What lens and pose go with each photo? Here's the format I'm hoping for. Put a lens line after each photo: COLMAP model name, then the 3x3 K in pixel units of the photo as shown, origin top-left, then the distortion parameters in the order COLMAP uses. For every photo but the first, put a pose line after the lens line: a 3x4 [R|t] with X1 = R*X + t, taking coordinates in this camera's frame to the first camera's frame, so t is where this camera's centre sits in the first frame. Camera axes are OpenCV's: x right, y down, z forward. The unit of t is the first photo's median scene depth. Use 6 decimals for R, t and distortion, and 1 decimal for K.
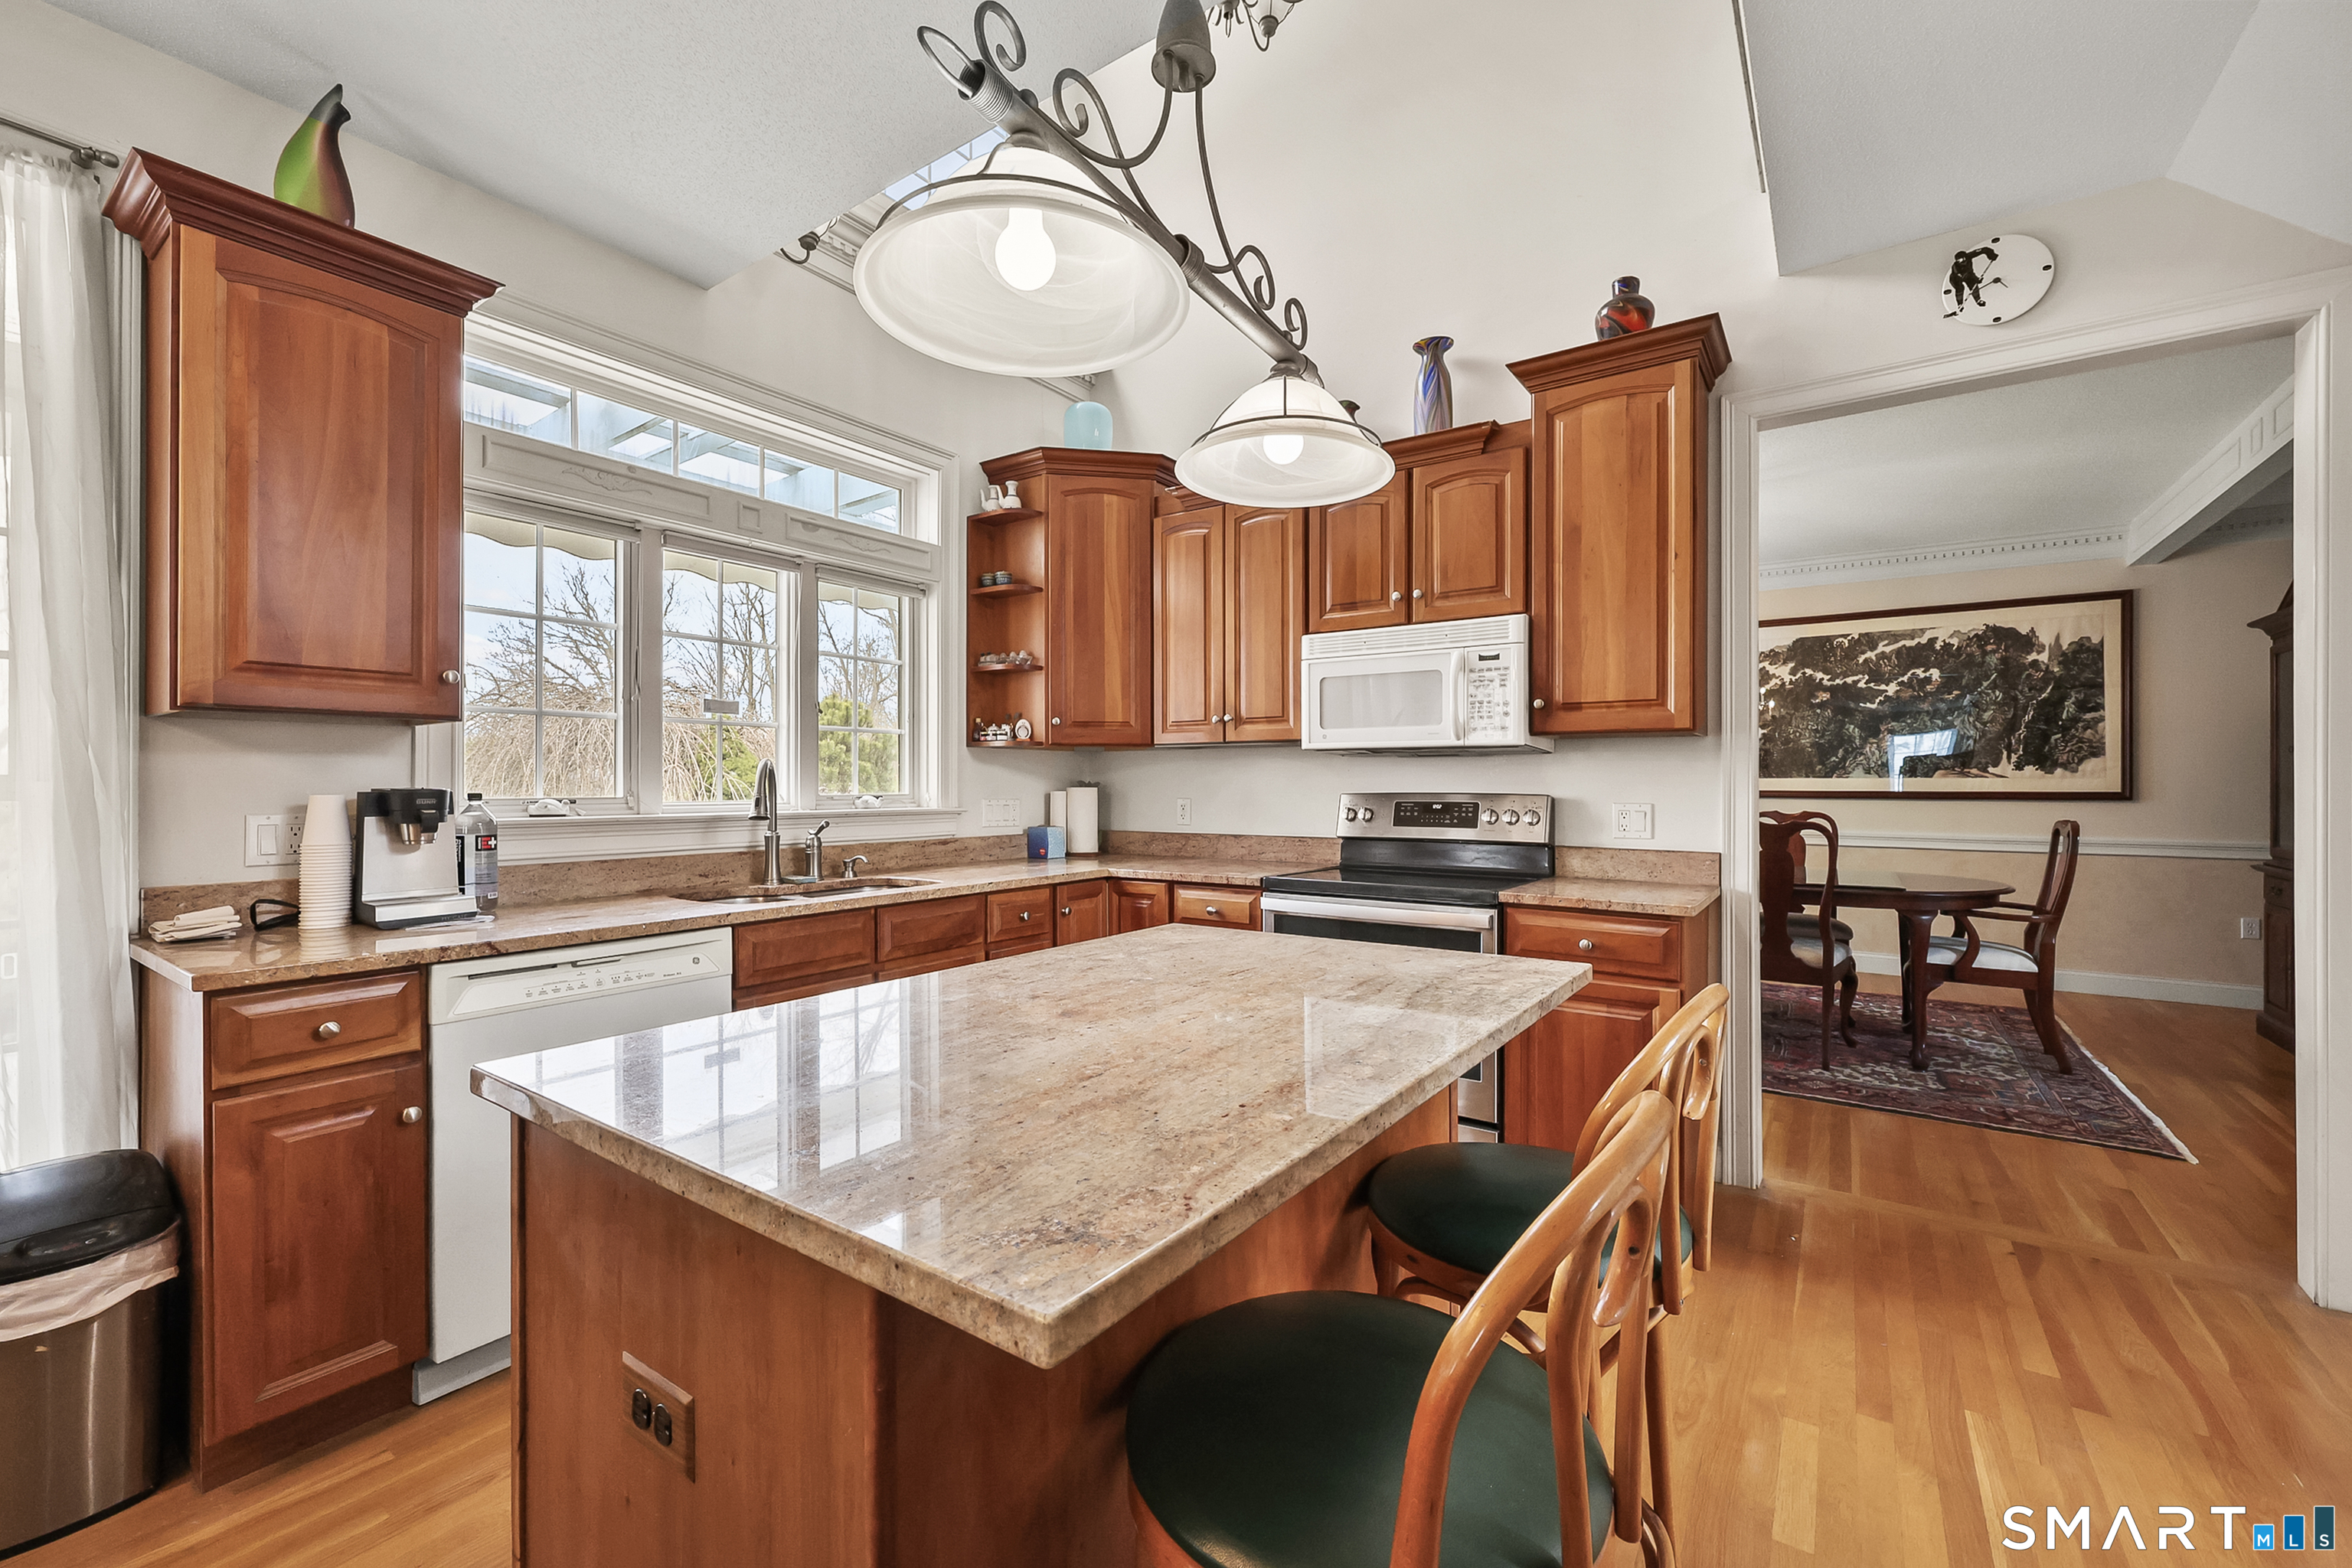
lens RADIAL K [[955.4, 0, 1179.7], [0, 955.4, 779.3], [0, 0, 1]] dist [-0.003090, -0.000508]
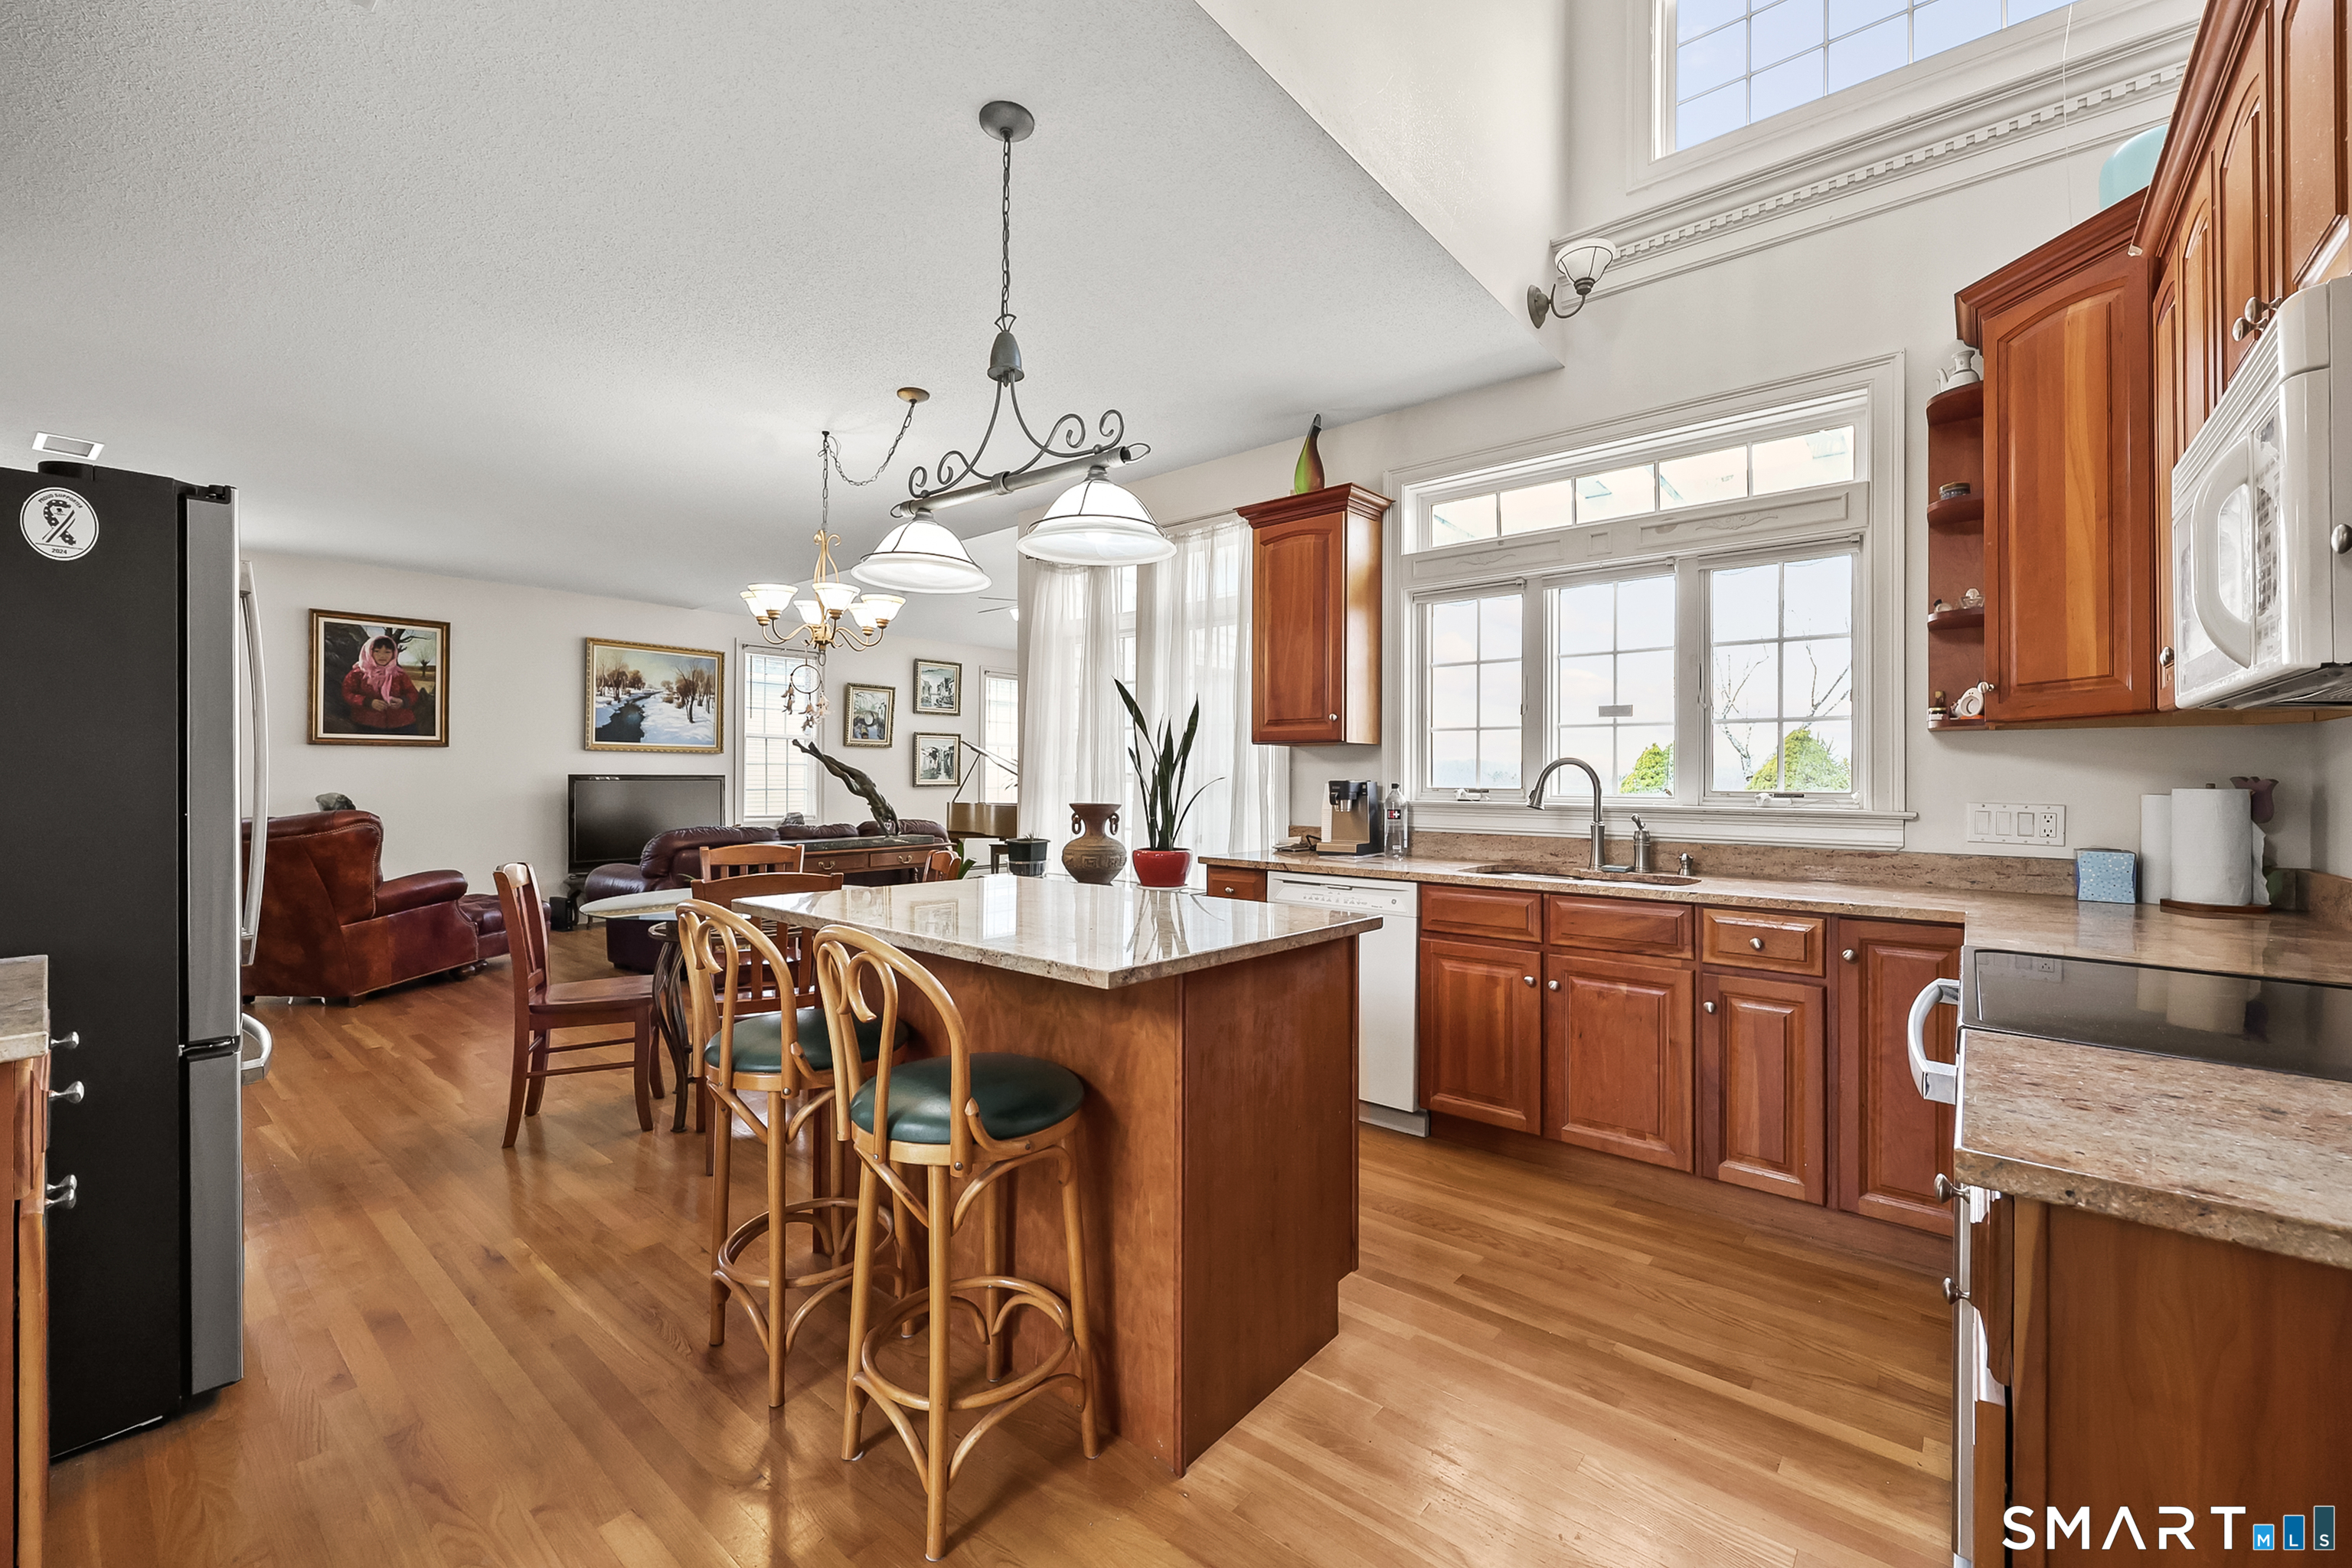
lens RADIAL K [[955.4, 0, 1179.7], [0, 955.4, 779.3], [0, 0, 1]] dist [-0.003090, -0.000508]
pose [[-0.085049, 0.001435, -0.996376, 0.672757], [-0.000400, 0.999999, 0.001474, 0.003085], [0.996377, 0.000524, -0.085048, 0.567668]]
